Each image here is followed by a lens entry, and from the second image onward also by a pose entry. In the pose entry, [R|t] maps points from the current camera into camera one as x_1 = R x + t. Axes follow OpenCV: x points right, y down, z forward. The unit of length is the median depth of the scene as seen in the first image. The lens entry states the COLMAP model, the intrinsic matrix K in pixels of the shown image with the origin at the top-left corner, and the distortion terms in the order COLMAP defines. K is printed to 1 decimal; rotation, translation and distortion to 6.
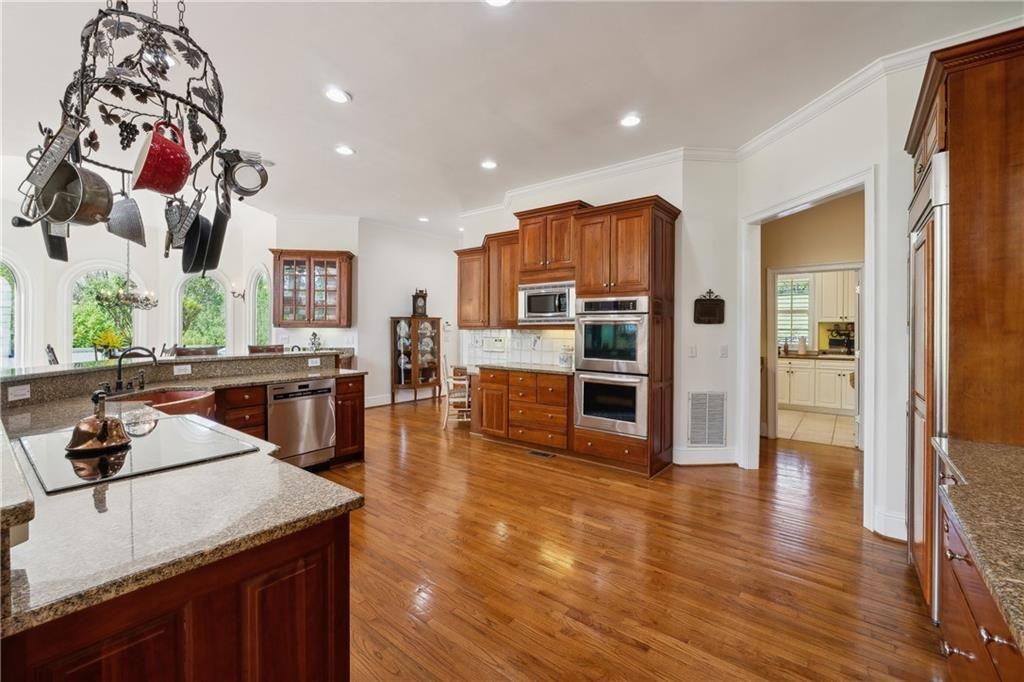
lens RADIAL K [[437.0, 0, 508.4], [0, 437.0, 331.7], [0, 0, 1]] dist [-0.003463, -0.001328]
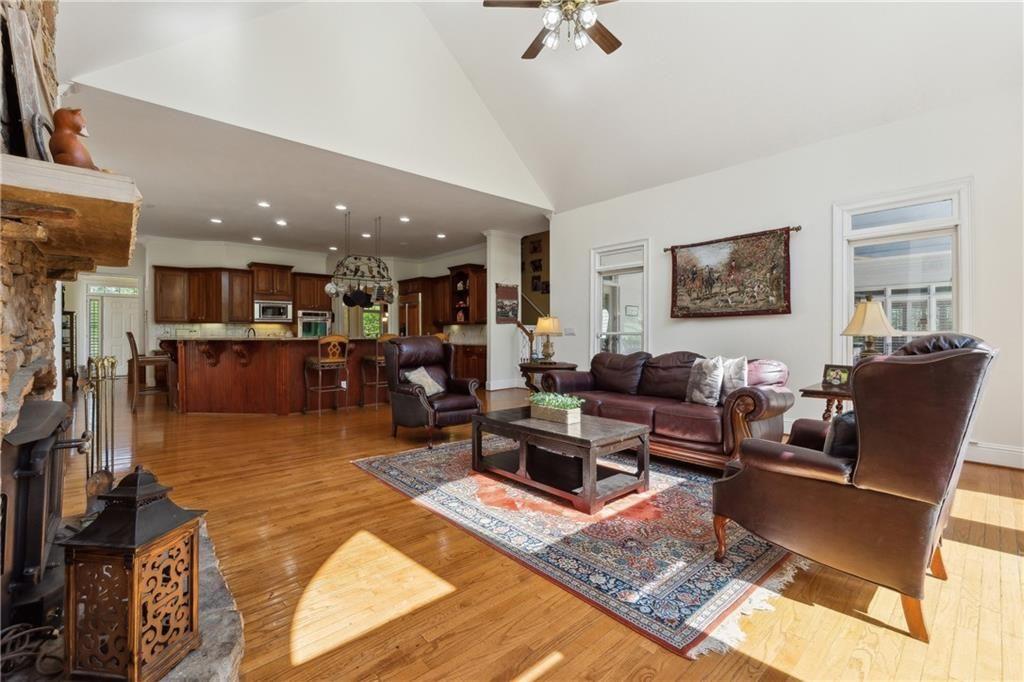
lens RADIAL K [[437.0, 0, 507.3], [0, 437.0, 337.1], [0, 0, 1]] dist [-0.003463, -0.001328]
pose [[0.174604, -0.013894, 0.984541, -1.399325], [0.007130, 0.999892, 0.012846, 0.031174], [-0.984613, 0.004777, 0.174684, -0.352165]]
